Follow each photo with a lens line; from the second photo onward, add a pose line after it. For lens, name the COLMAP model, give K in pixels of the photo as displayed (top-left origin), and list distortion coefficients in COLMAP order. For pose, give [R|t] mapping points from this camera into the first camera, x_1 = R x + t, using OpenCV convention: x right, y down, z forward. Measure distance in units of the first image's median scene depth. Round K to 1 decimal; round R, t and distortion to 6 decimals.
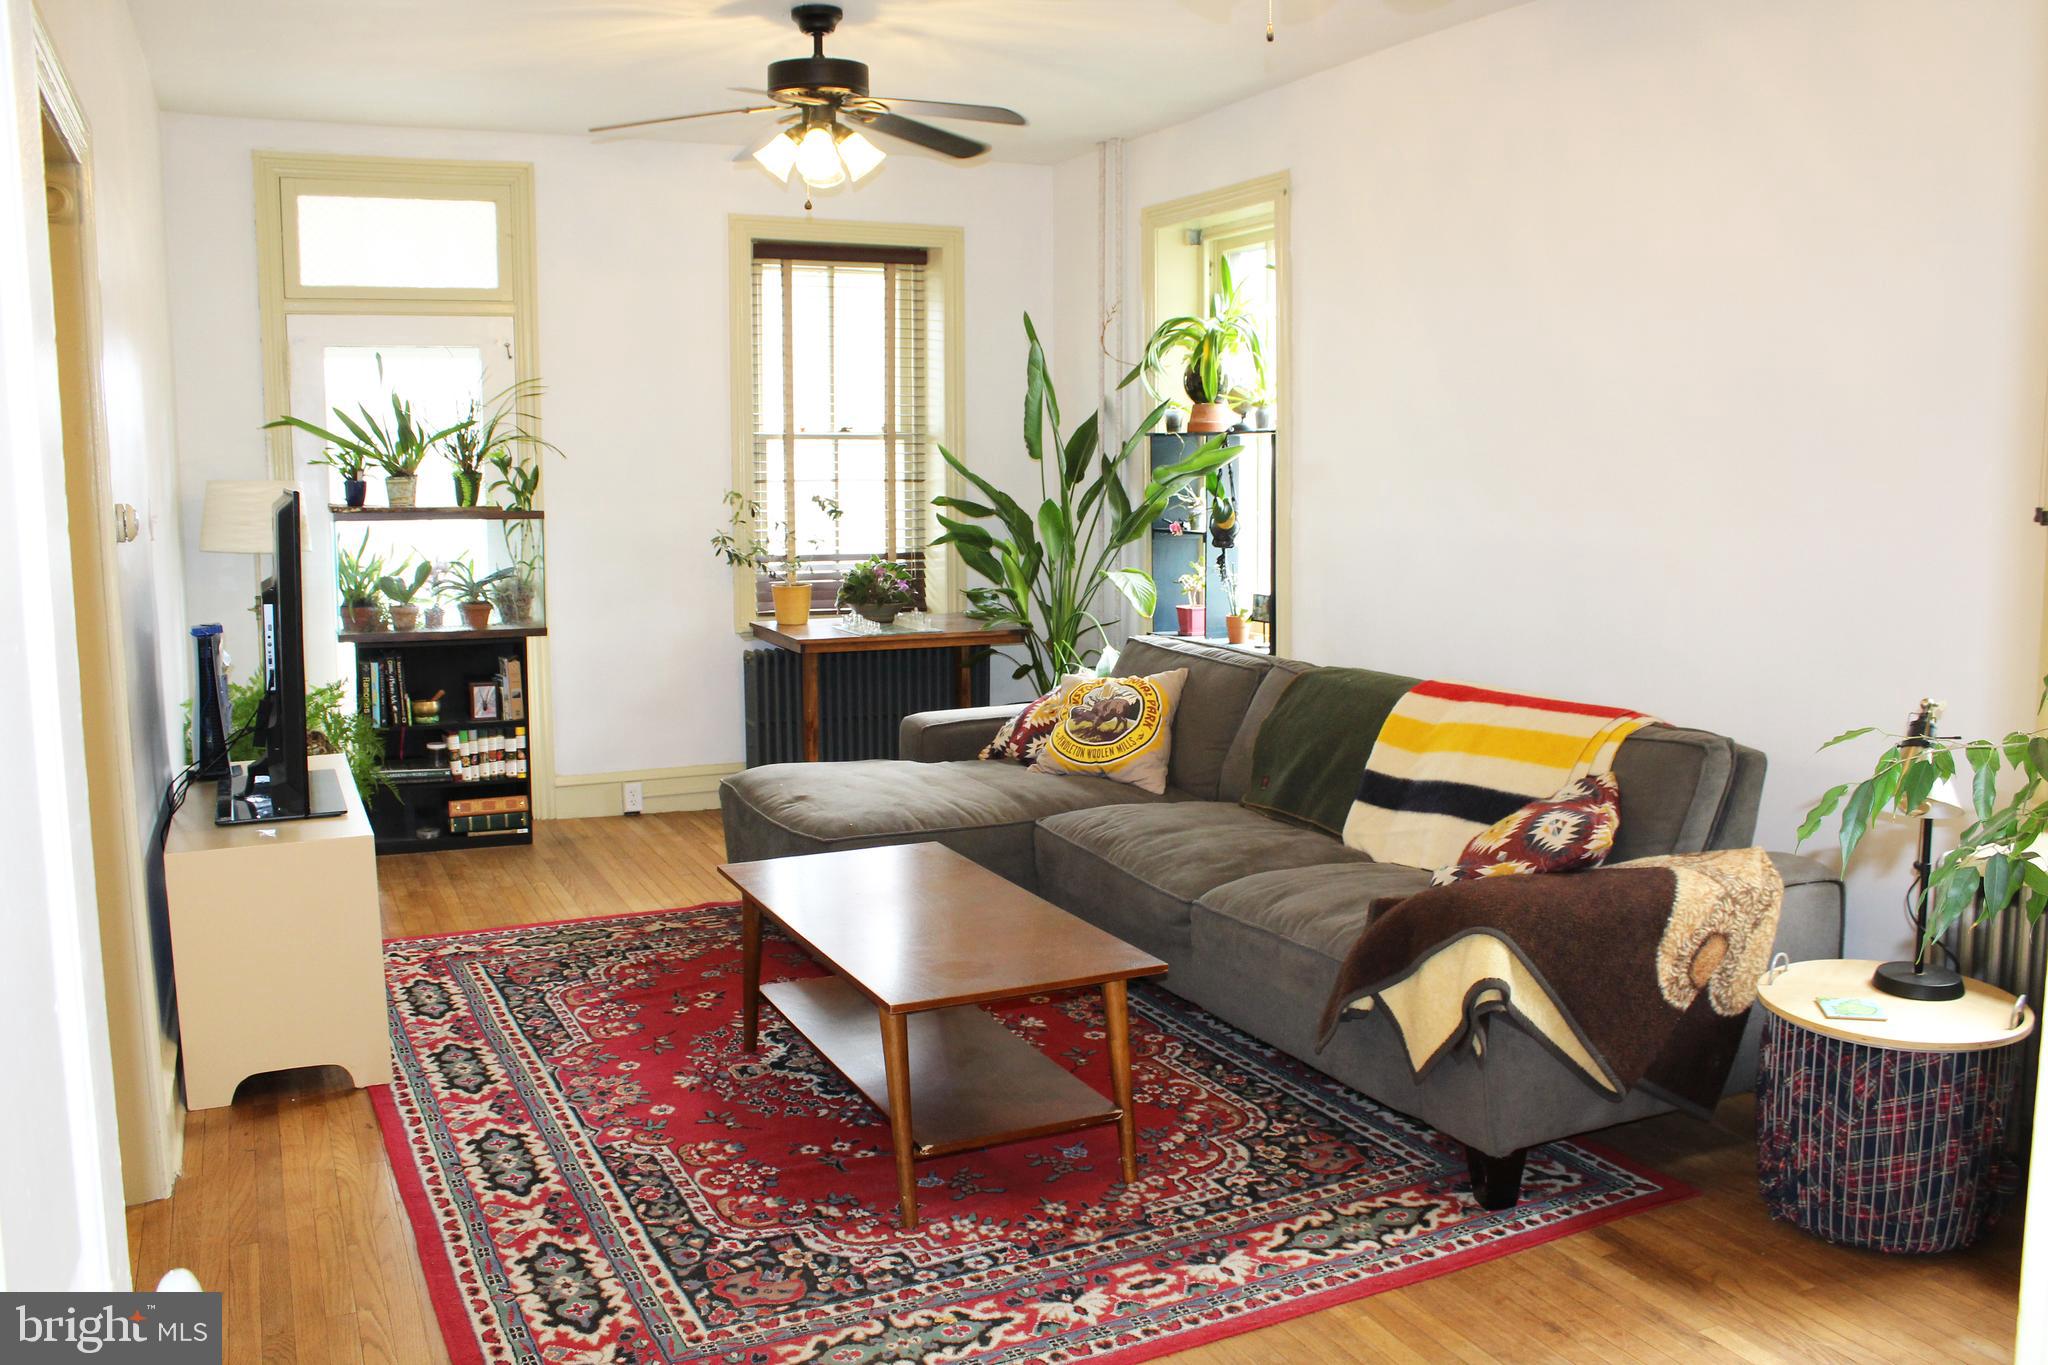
lens RADIAL K [[1709.6, 0, 1018.0], [0, 1709.6, 680.1], [0, 0, 1]] dist [-0.090163, 0.015055]
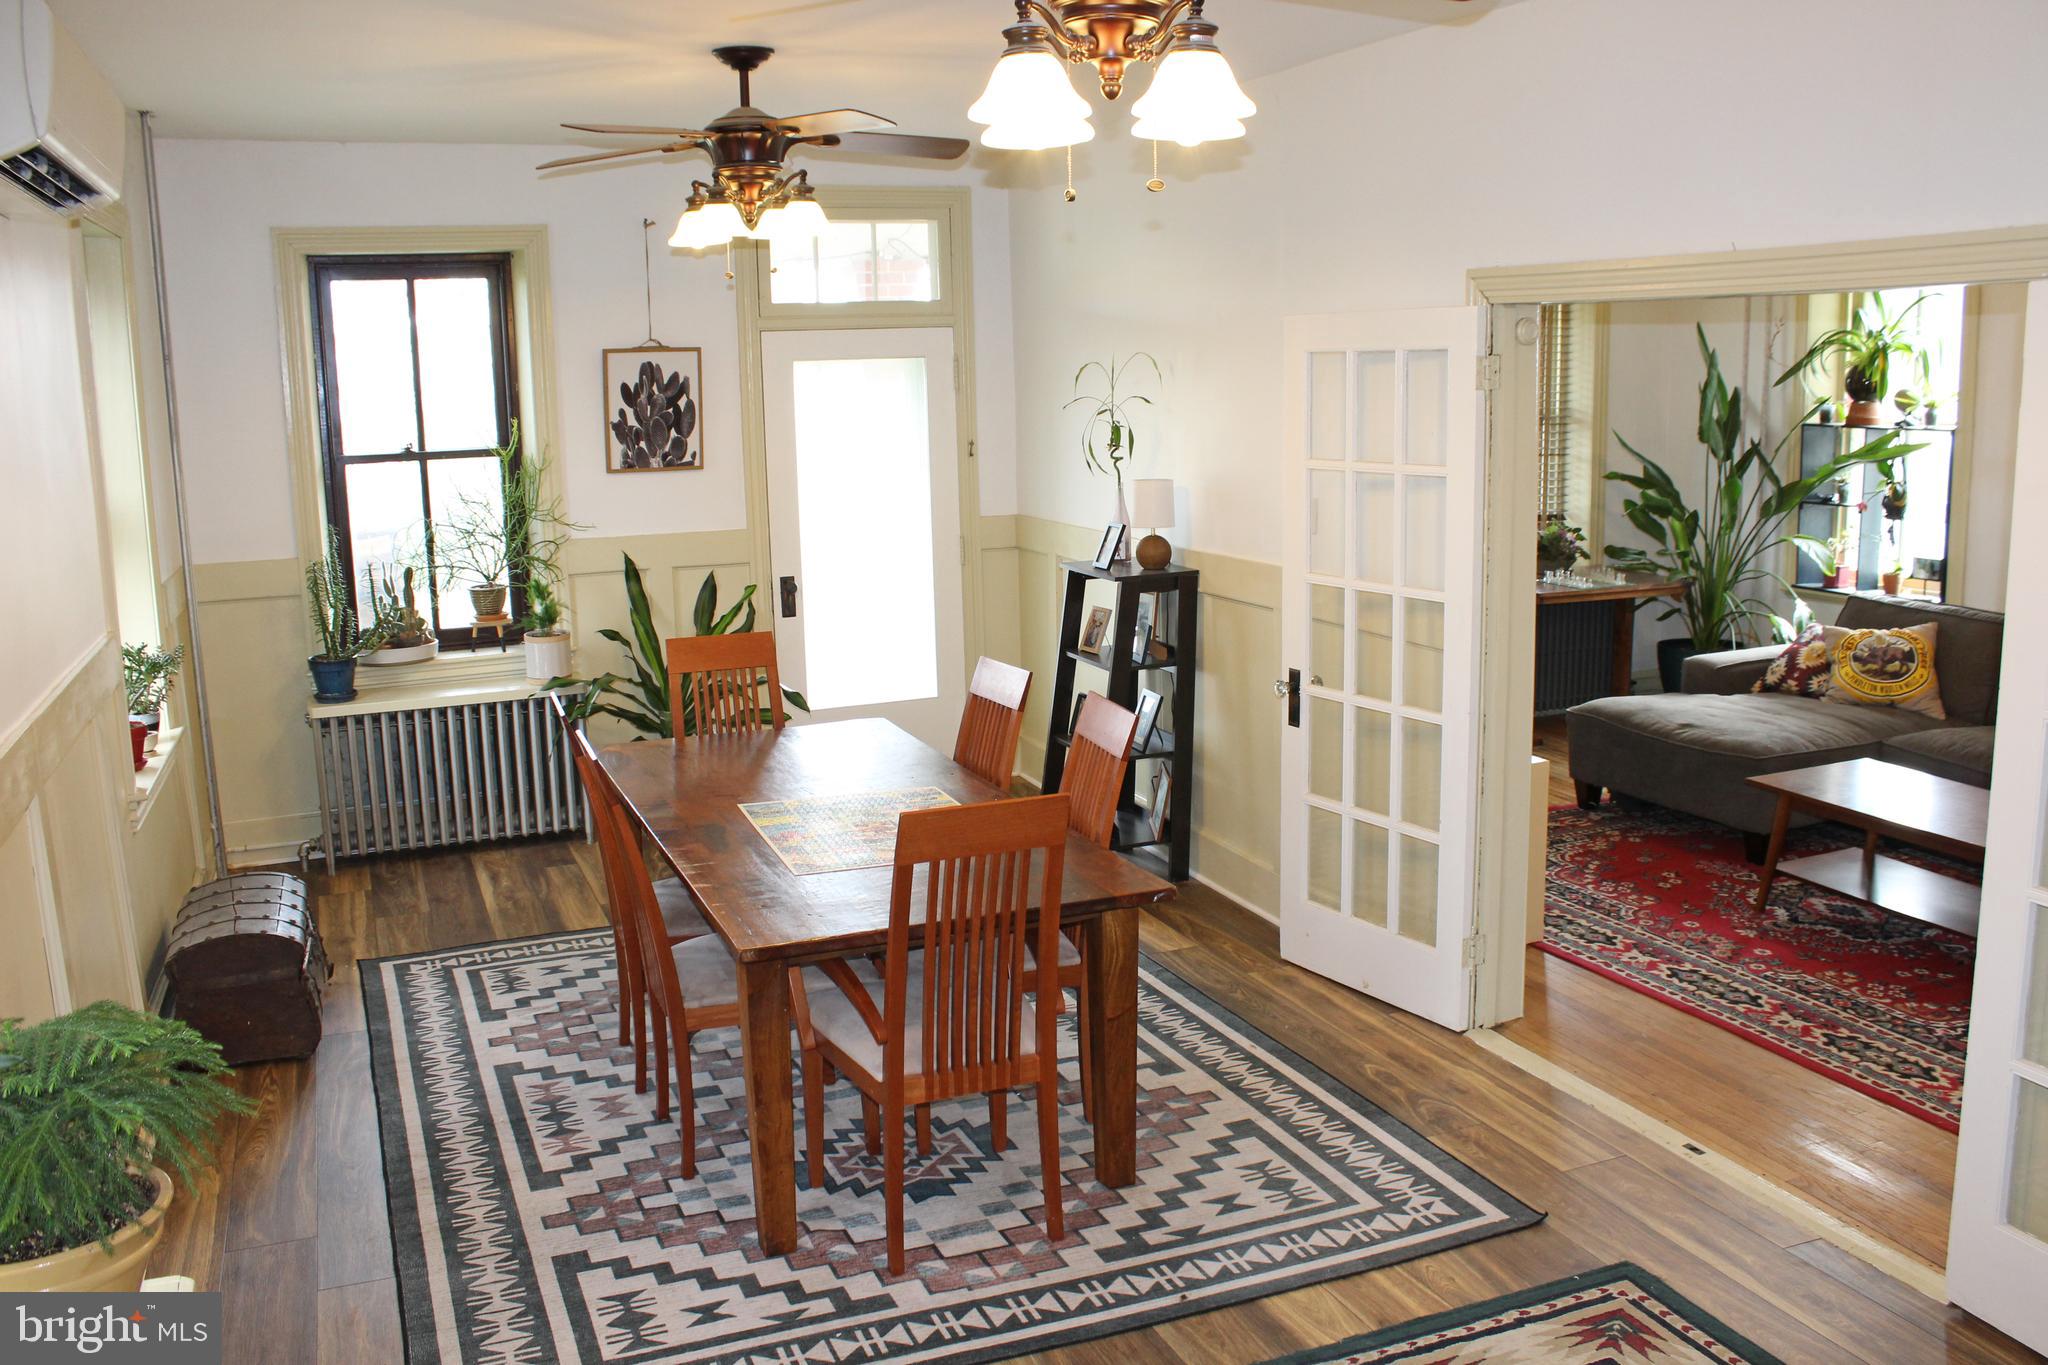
lens RADIAL K [[1709.6, 0, 1027.5], [0, 1709.6, 679.6], [0, 0, 1]] dist [-0.090163, 0.015055]
pose [[0.999509, -0.009826, -0.029748, -0.551398], [0.011596, 0.998135, 0.059927, -0.046830], [0.029103, -0.060242, 0.997759, -0.289493]]
